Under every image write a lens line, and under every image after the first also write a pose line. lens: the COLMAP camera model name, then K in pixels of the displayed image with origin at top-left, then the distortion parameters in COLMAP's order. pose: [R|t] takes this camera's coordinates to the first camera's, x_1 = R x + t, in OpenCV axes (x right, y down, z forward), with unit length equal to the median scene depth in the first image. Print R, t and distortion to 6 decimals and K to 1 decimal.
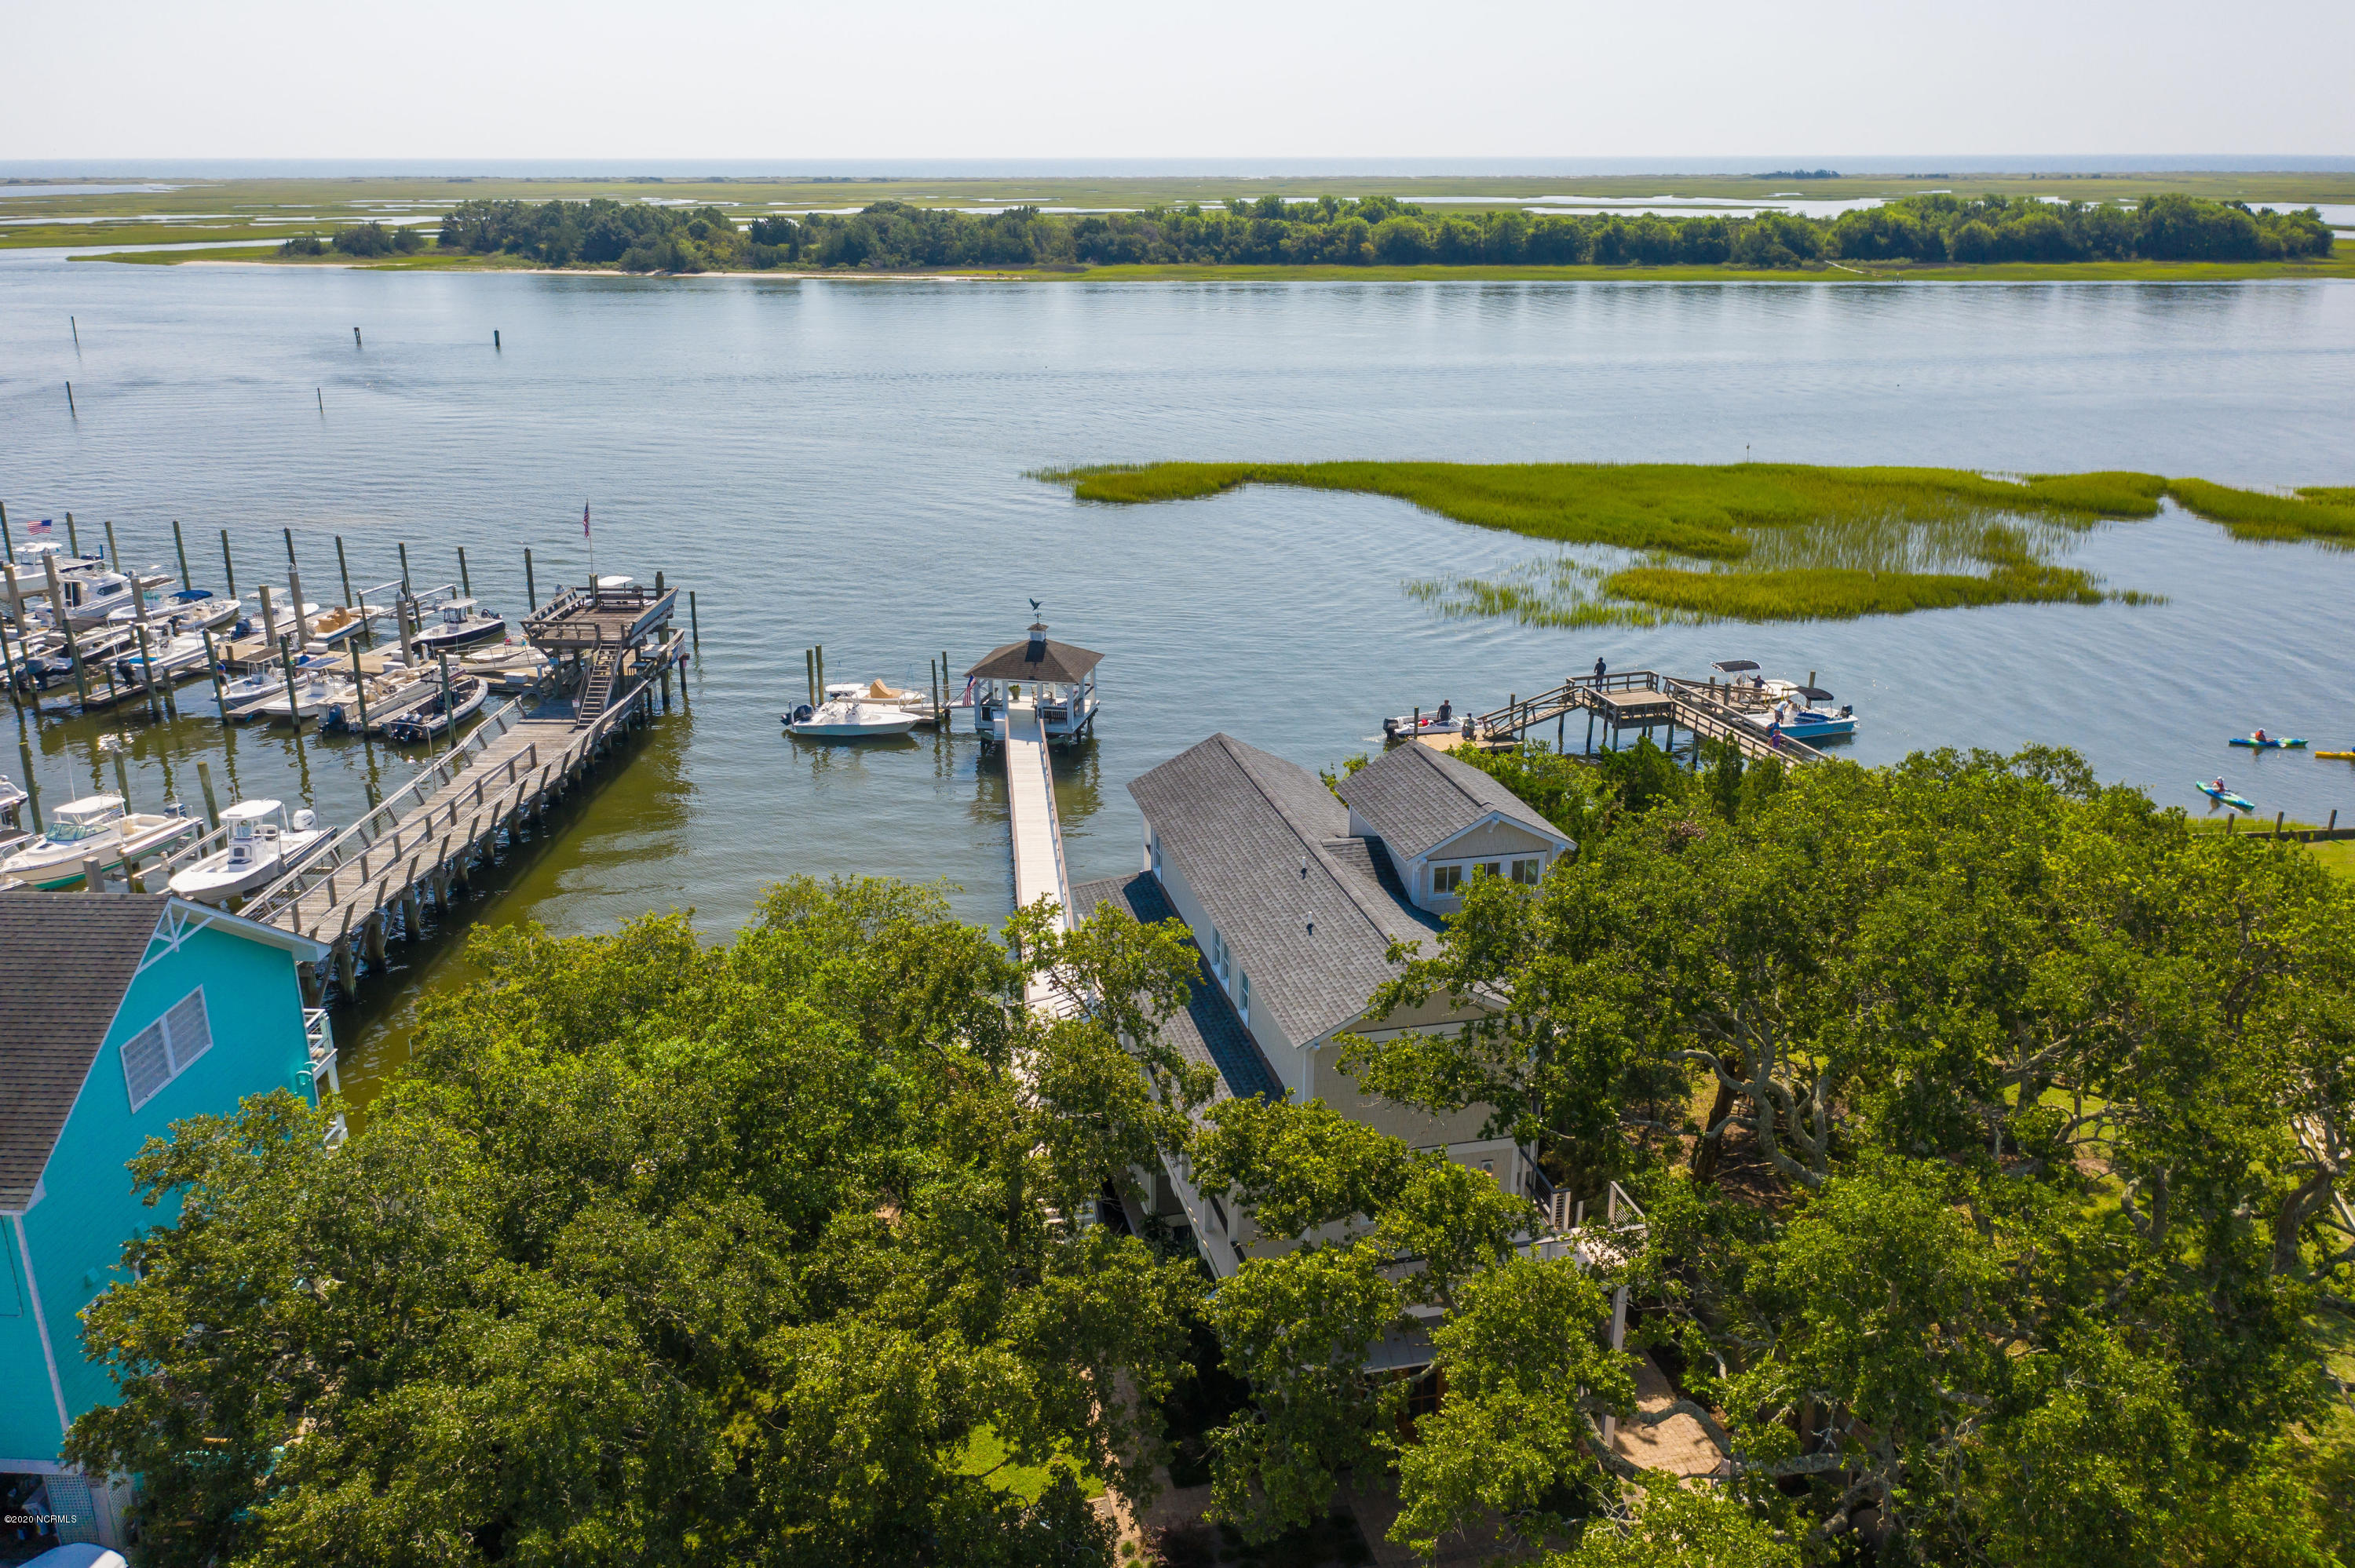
lens RADIAL K [[1849.9, 0, 1170.8], [0, 1849.9, 793.2], [0, 0, 1]] dist [-0.009526, 0.006950]
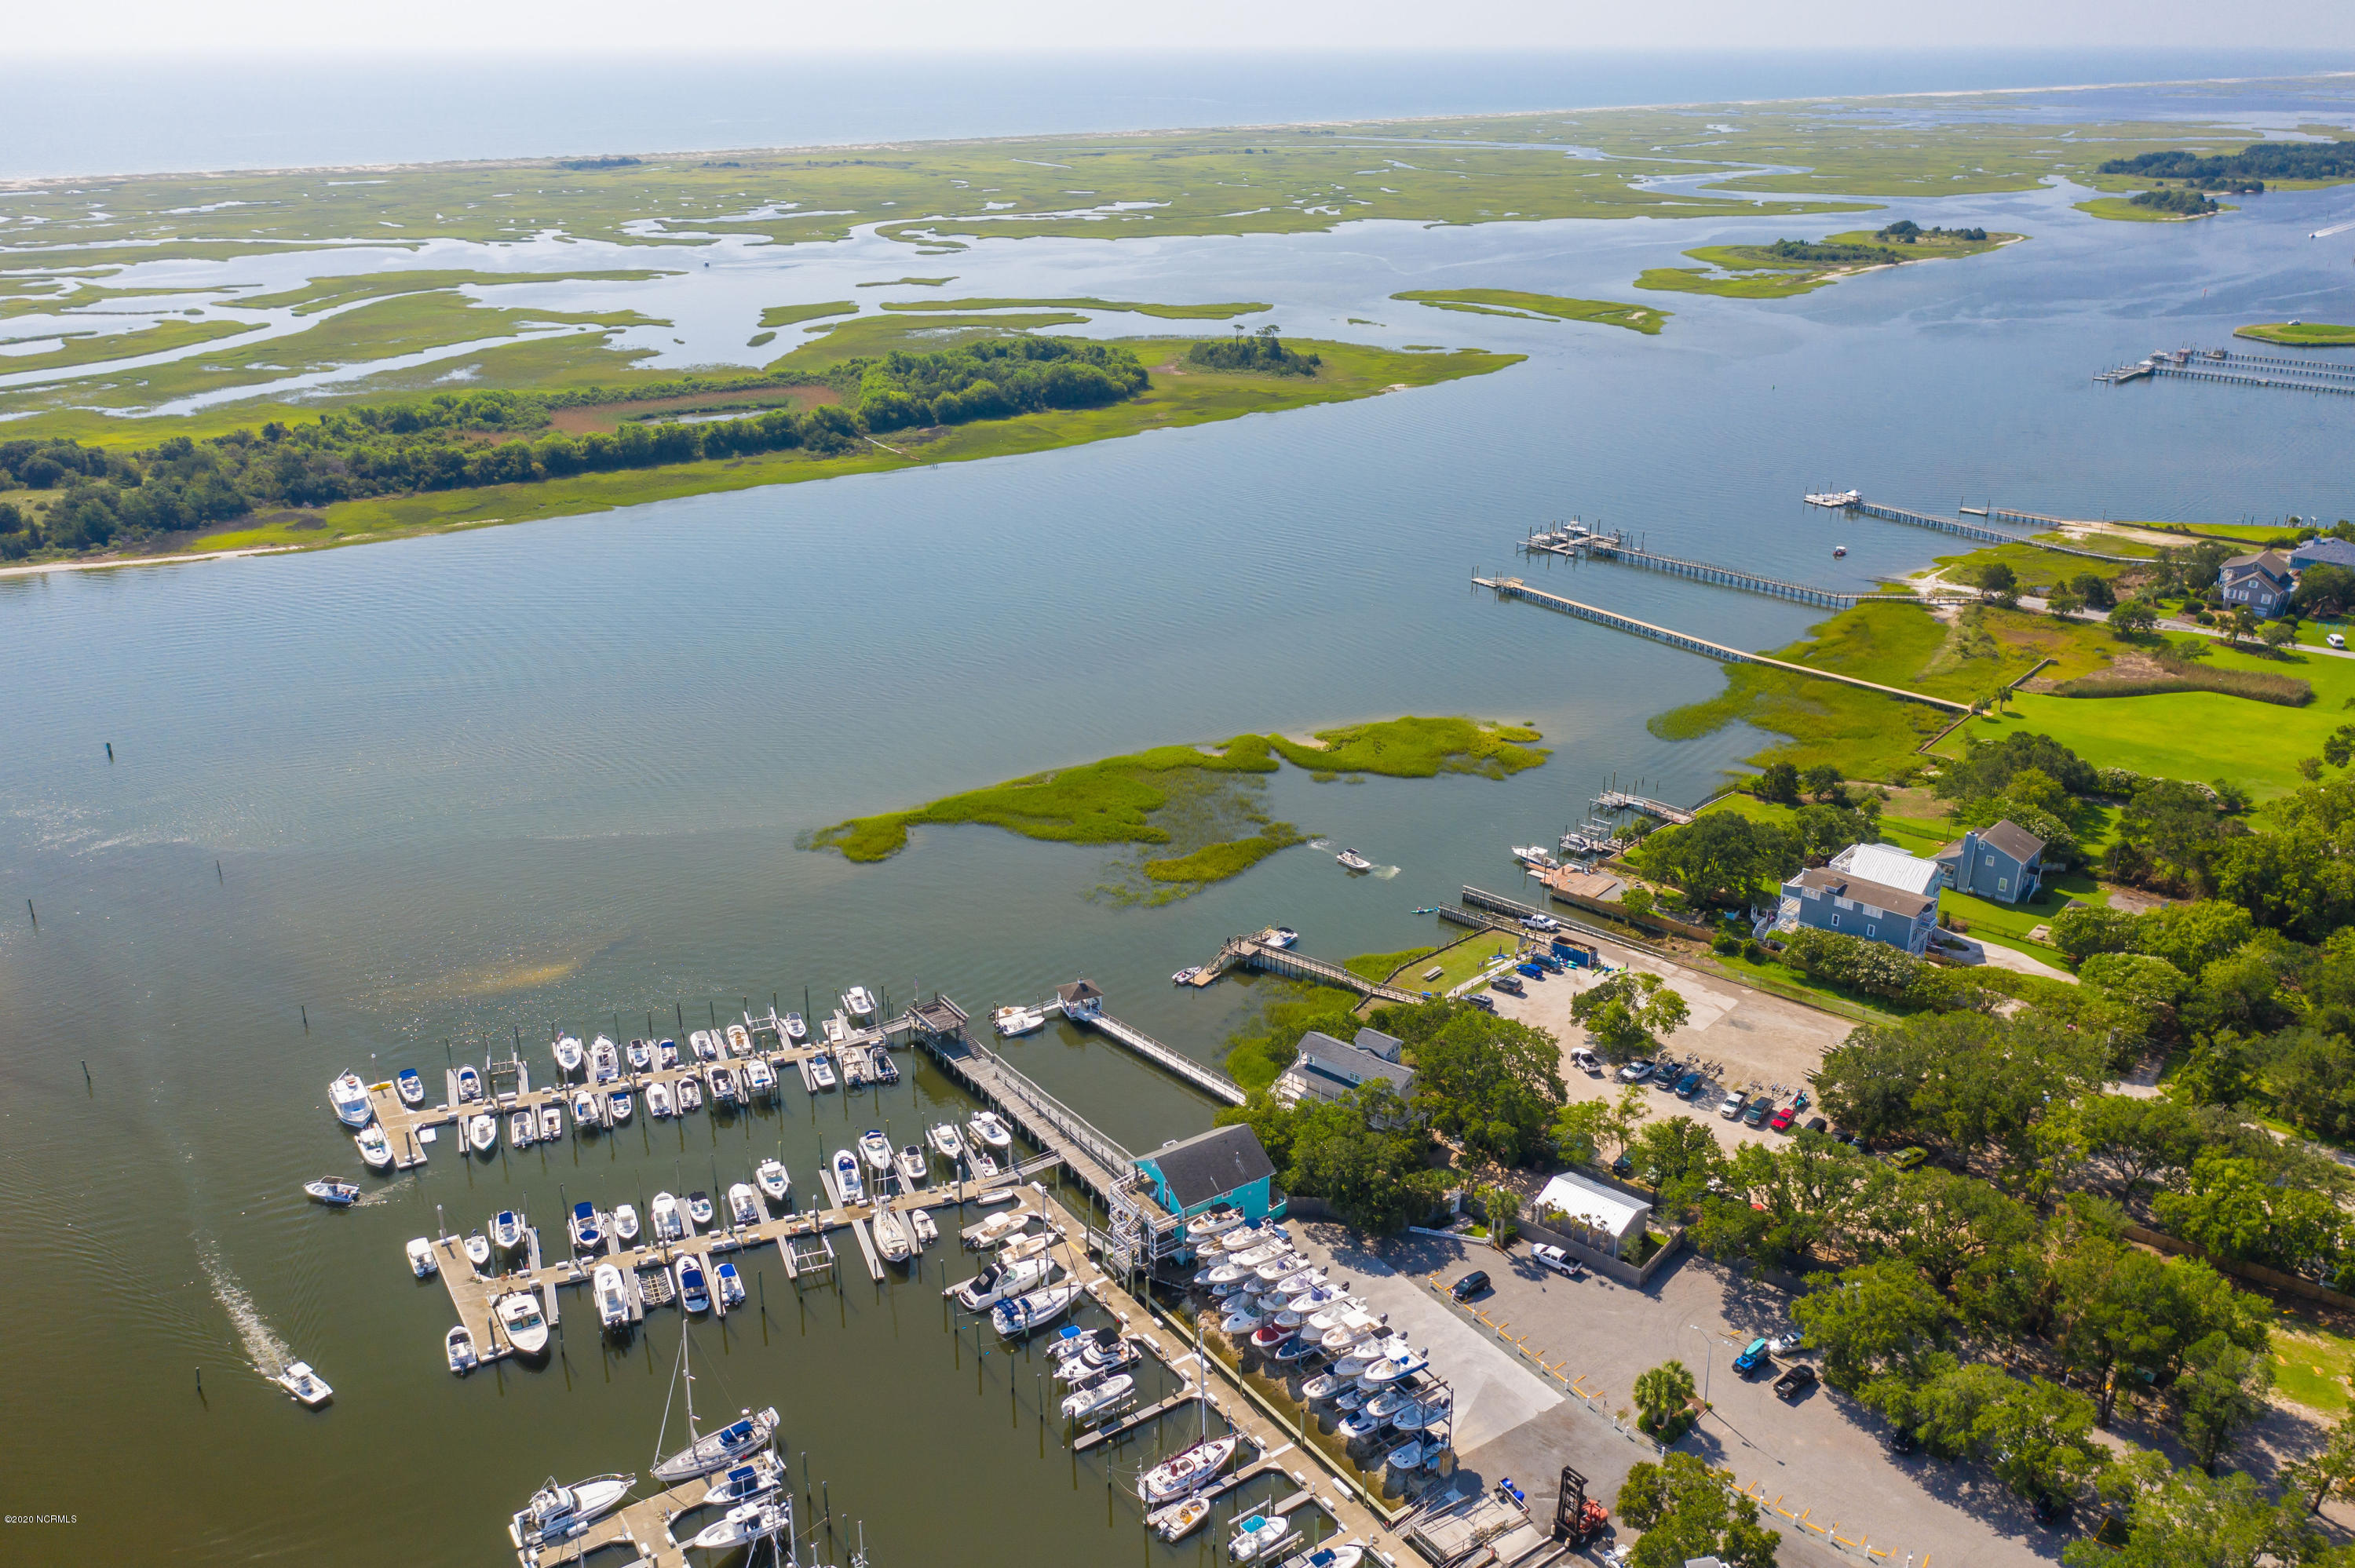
lens RADIAL K [[1925.7, 0, 1174.9], [0, 1925.7, 712.8], [0, 0, 1]] dist [-0.009200, 0.002963]
pose [[0.802730, -0.191942, 0.564609, -1.374134], [0.187458, 0.980009, 0.066642, -0.583159], [-0.566113, 0.052345, 0.822664, -1.389011]]
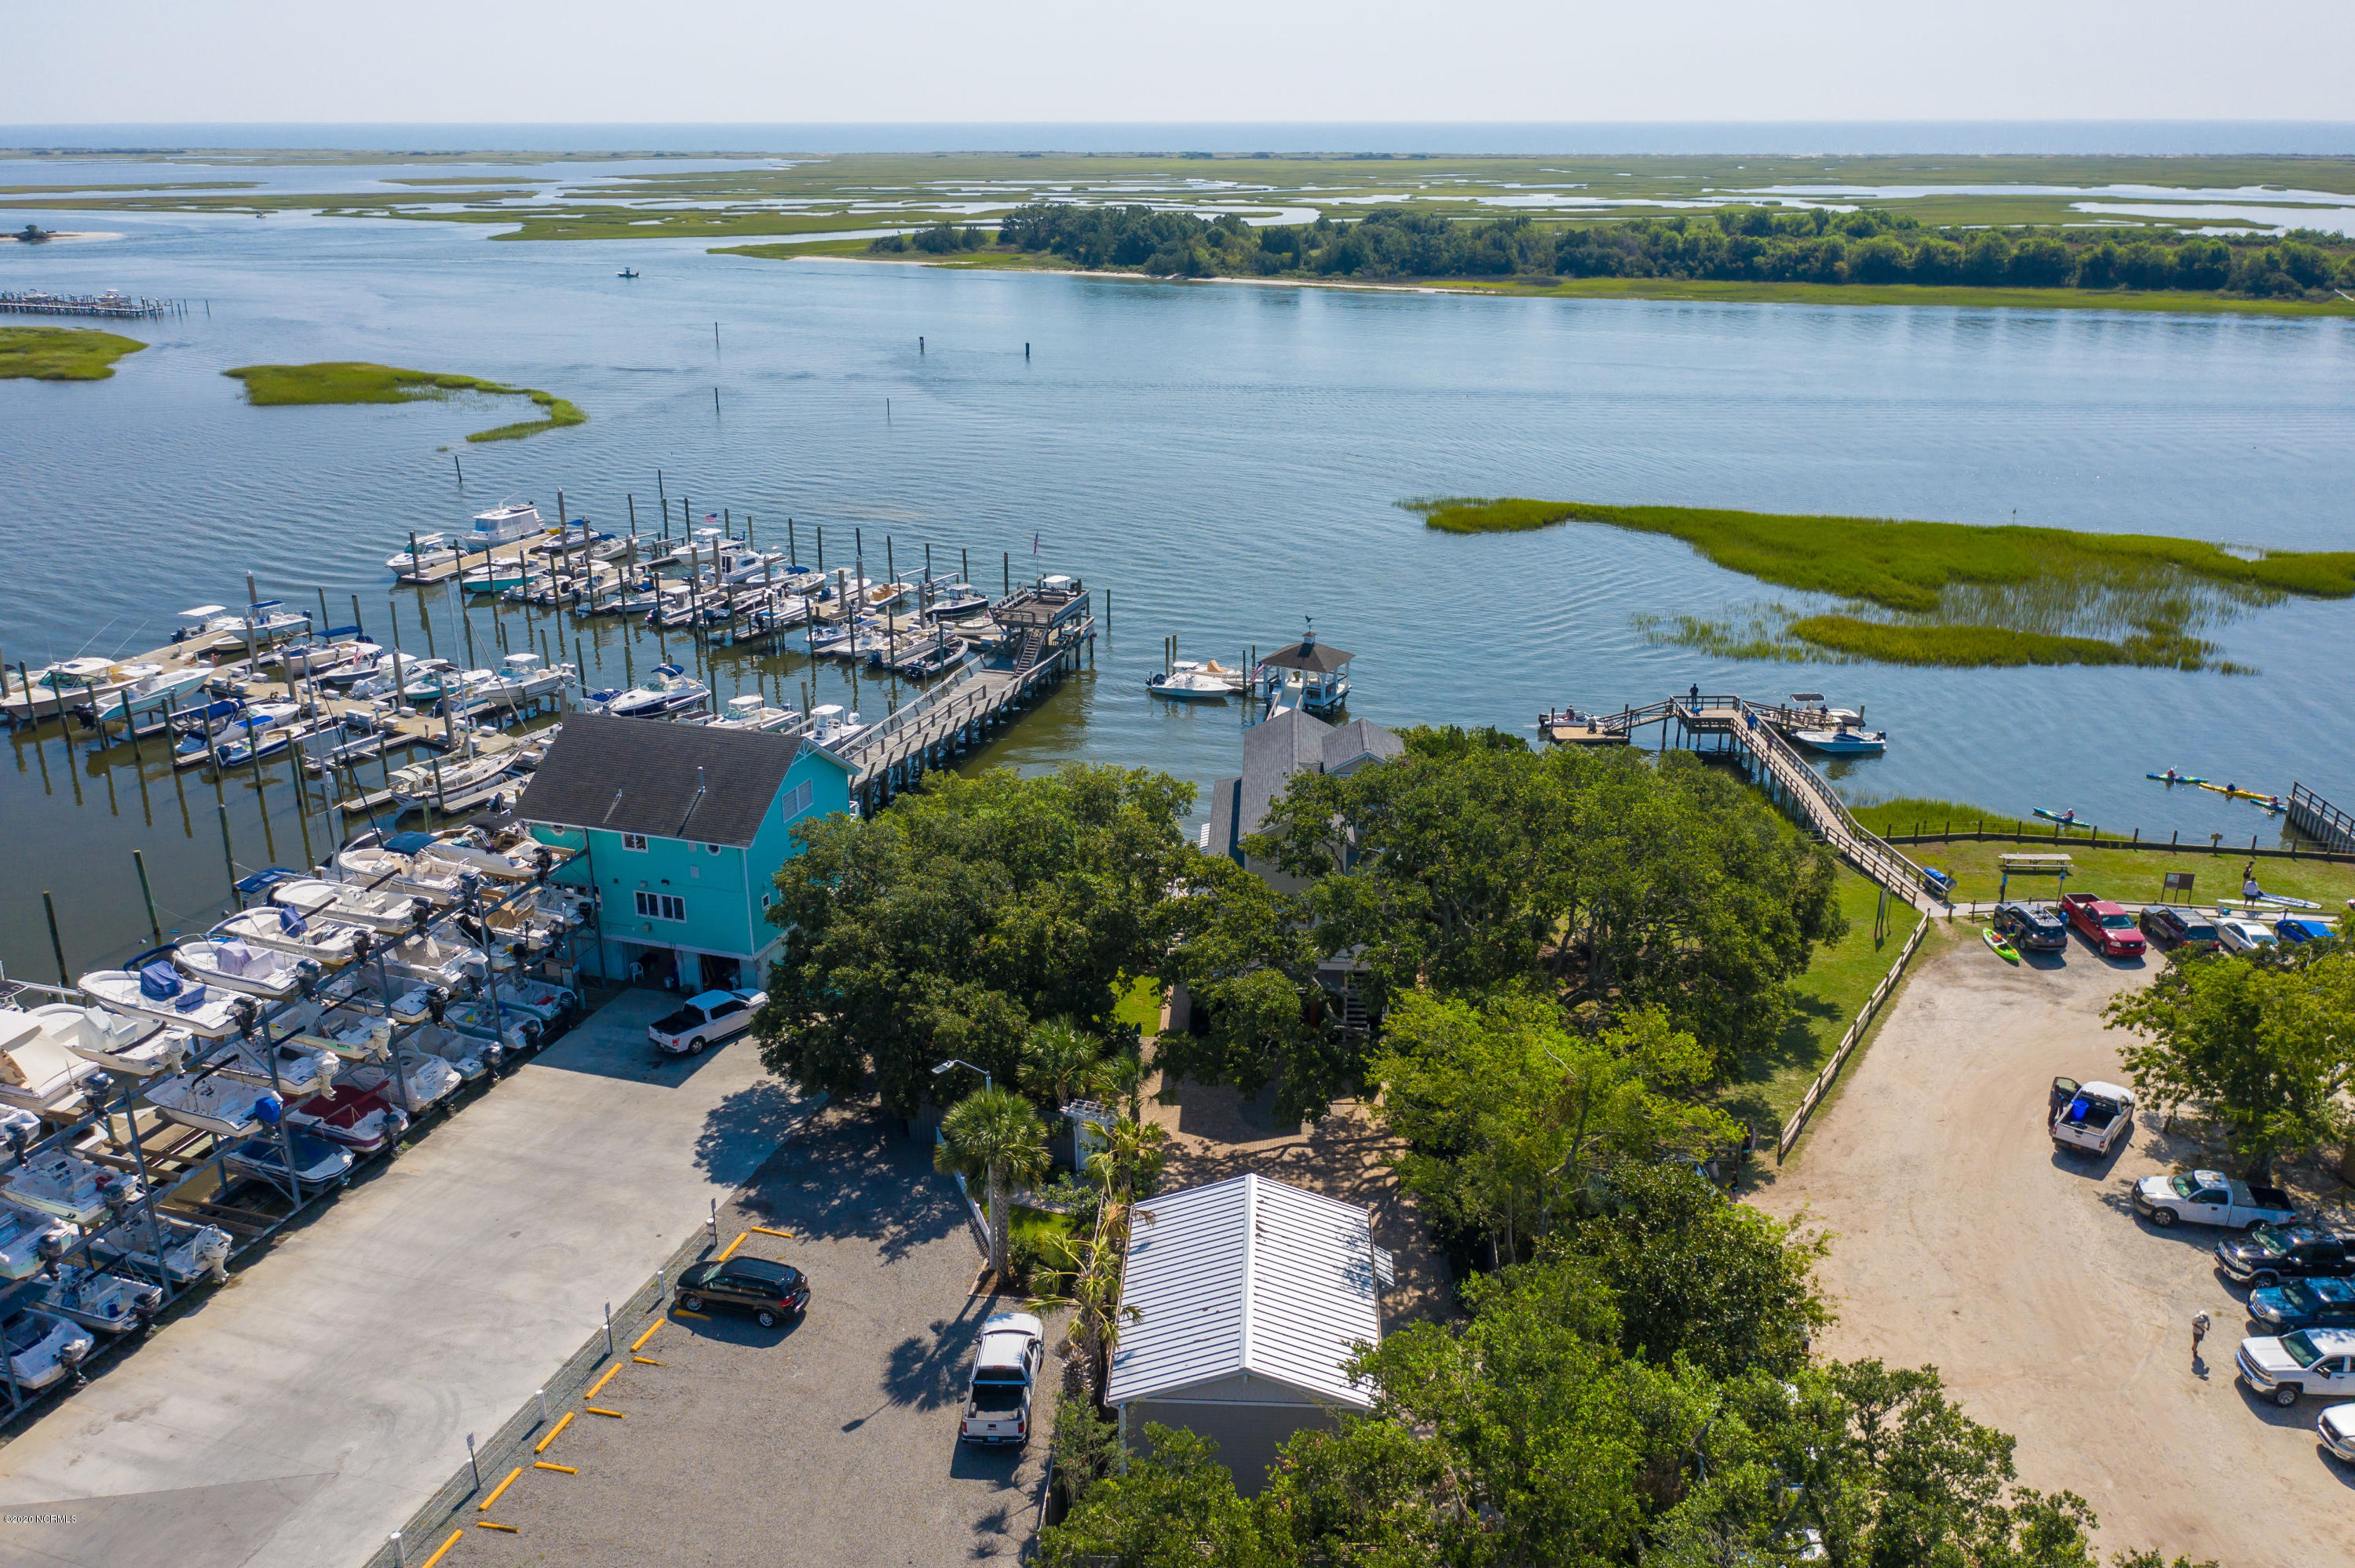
lens RADIAL K [[1871.7, 0, 1177.5], [0, 1871.7, 784.0], [0, 0, 1]] dist [-0.026401, 0.050583]
pose [[0.961588, 0.092141, -0.258569, 0.199263], [-0.089247, 0.995745, 0.022934, 0.005837], [0.259582, 0.001023, 0.965721, -0.434987]]
